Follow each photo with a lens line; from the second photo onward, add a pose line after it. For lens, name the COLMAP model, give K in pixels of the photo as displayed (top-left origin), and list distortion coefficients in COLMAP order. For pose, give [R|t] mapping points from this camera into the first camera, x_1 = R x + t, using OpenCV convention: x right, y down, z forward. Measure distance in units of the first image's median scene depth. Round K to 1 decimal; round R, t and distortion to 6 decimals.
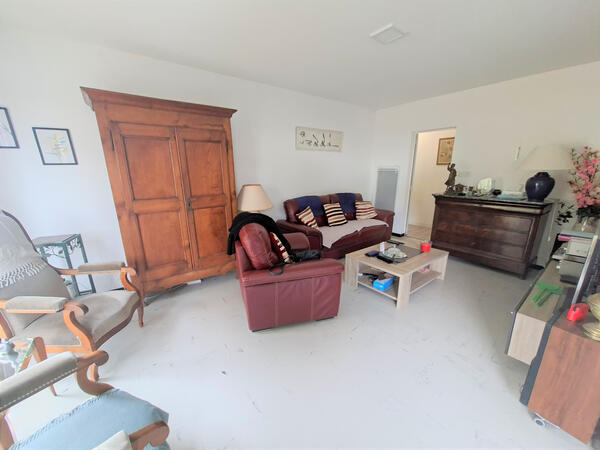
lens RADIAL K [[231.5, 0, 301.3], [0, 231.5, 226.4], [0, 0, 1]] dist [-0.003870, 0.000137]
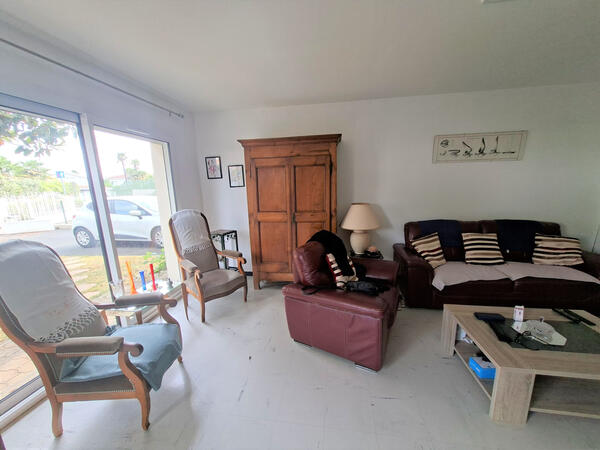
lens RADIAL K [[231.5, 0, 299.0], [0, 231.5, 227.2], [0, 0, 1]] dist [-0.003870, 0.000137]
pose [[0.703152, 0.114741, -0.701721, 0.371859], [-0.151866, 0.988356, 0.009434, -0.058810], [0.694632, 0.099934, 0.712390, 0.147543]]
